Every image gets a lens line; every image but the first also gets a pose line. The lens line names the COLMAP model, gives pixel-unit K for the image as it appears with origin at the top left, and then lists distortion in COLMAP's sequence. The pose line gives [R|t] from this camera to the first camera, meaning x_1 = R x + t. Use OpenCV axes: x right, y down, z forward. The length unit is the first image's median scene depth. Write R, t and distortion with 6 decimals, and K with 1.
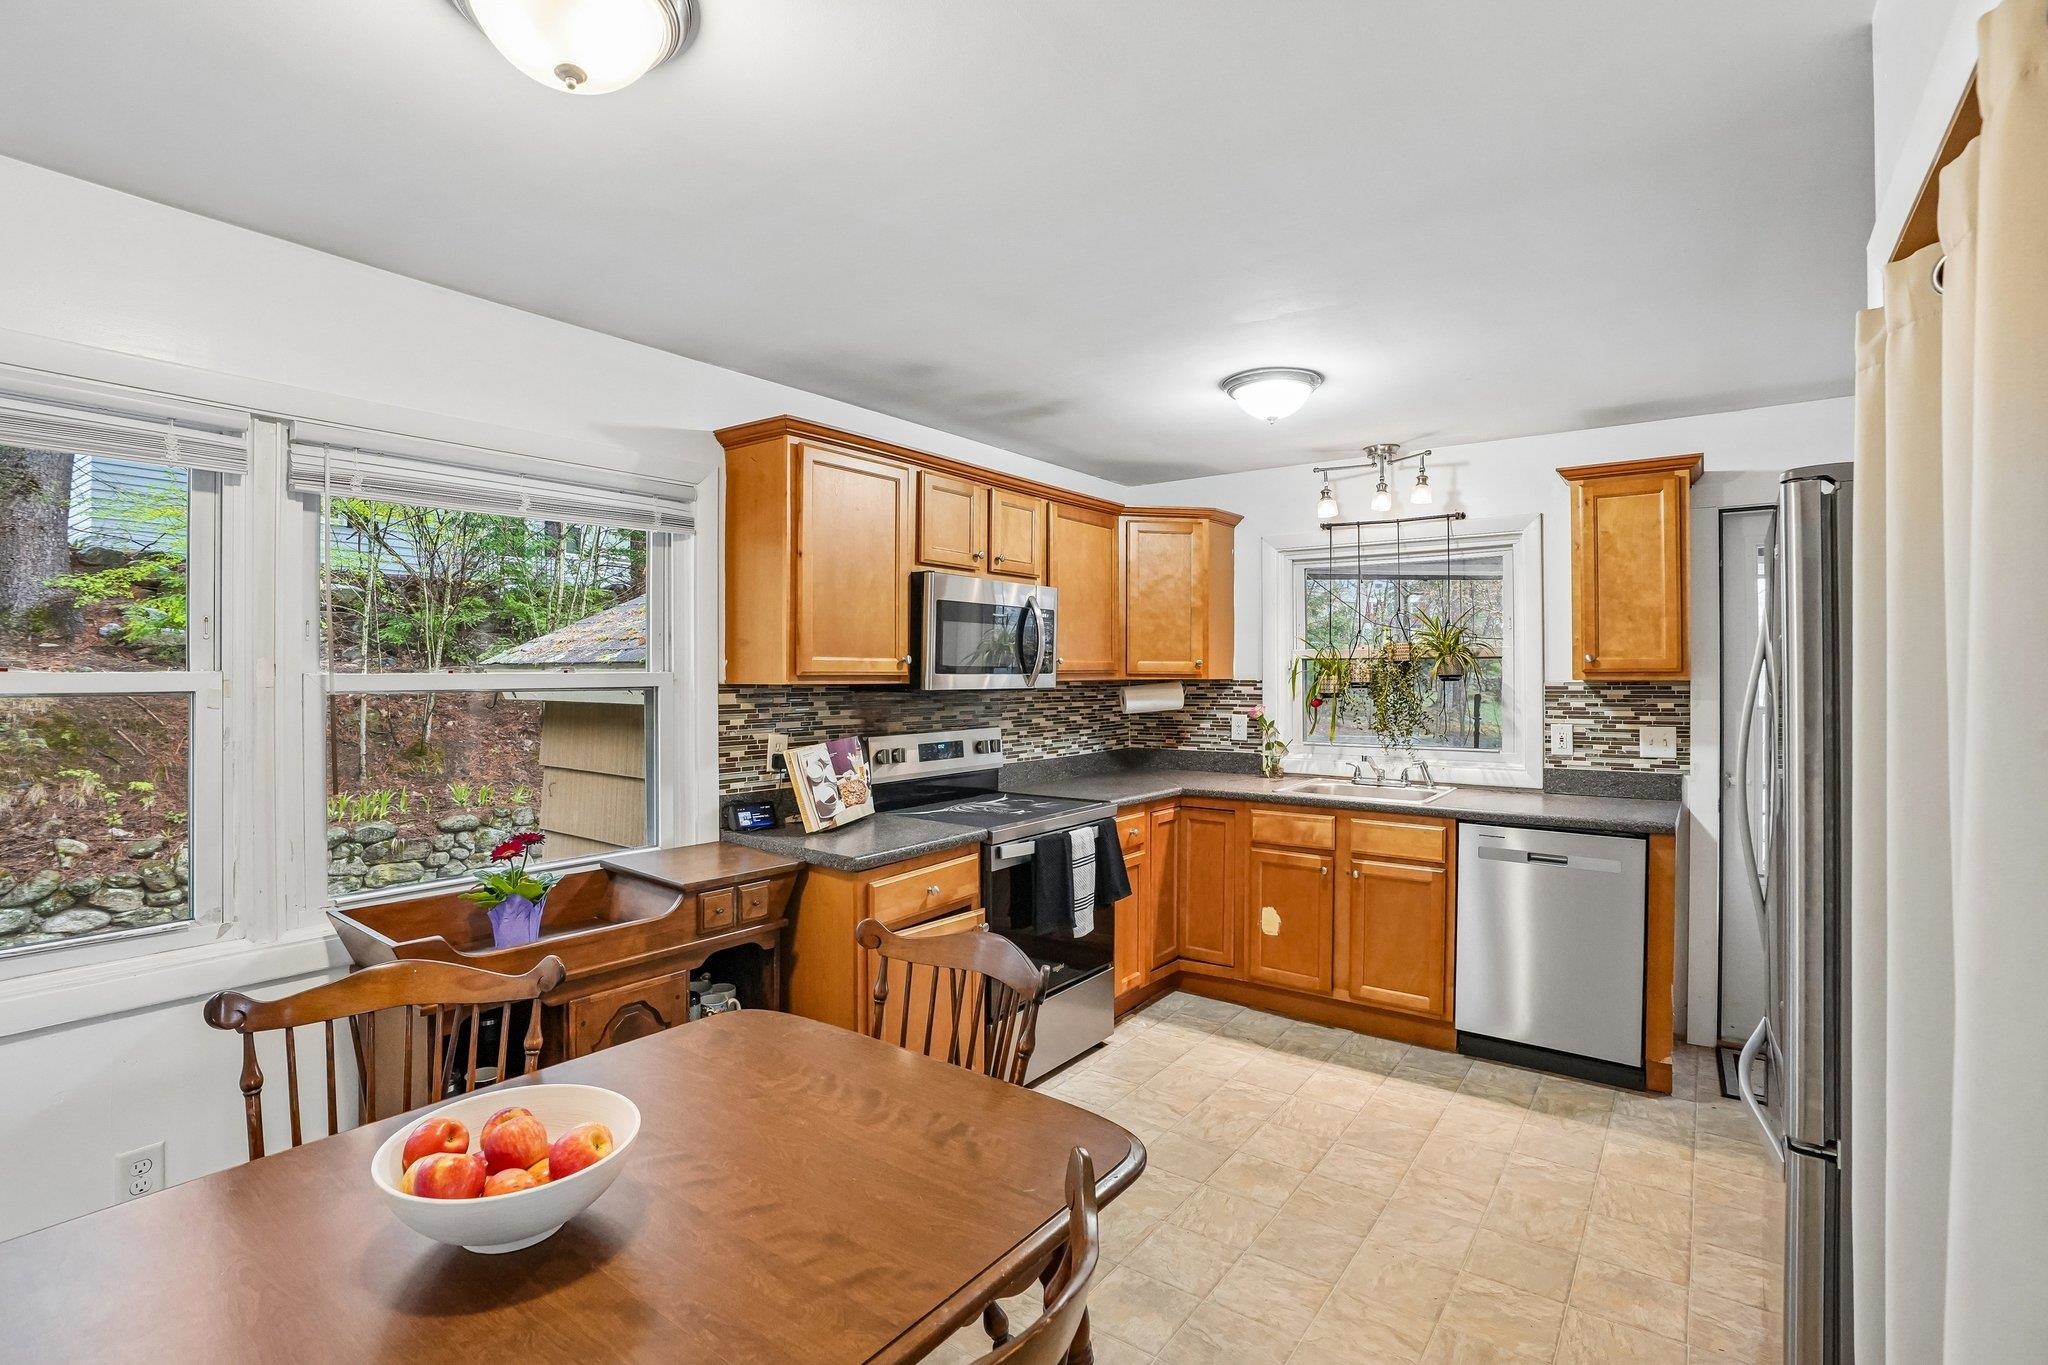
lens RADIAL K [[944.1, 0, 1029.4], [0, 944.1, 665.5], [0, 0, 1]] dist [-0.007243, 0.001482]
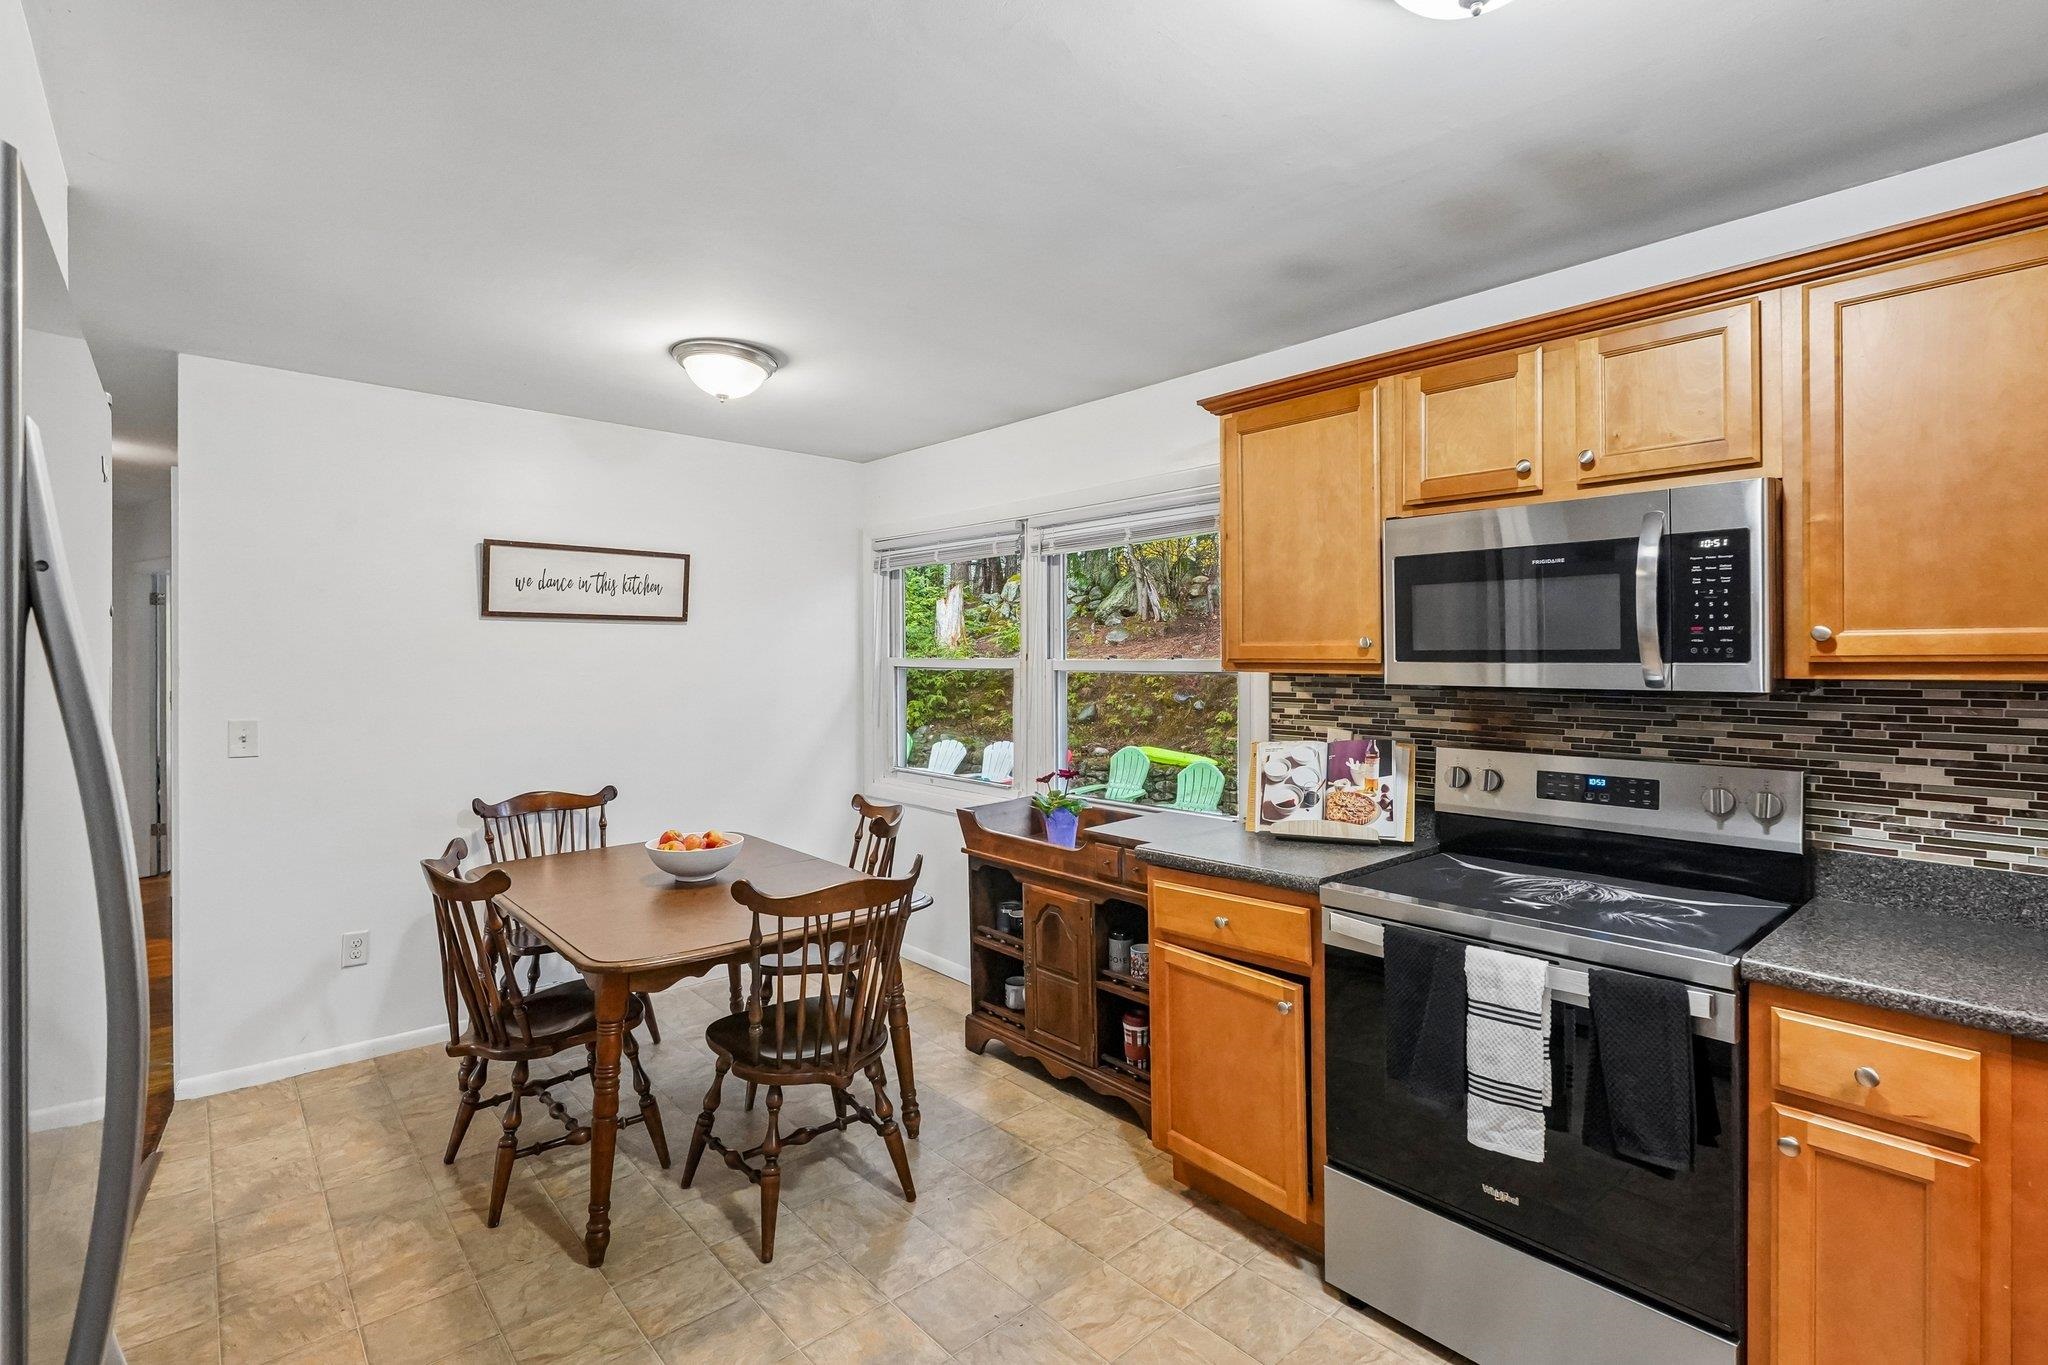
lens RADIAL K [[944.1, 0, 1029.4], [0, 944.1, 665.5], [0, 0, 1]] dist [-0.007243, 0.001482]
pose [[-0.191658, 0.001851, -0.981460, 0.655432], [0.003751, 0.999992, 0.001154, 0.010894], [0.981455, -0.003461, -0.191664, 0.881754]]
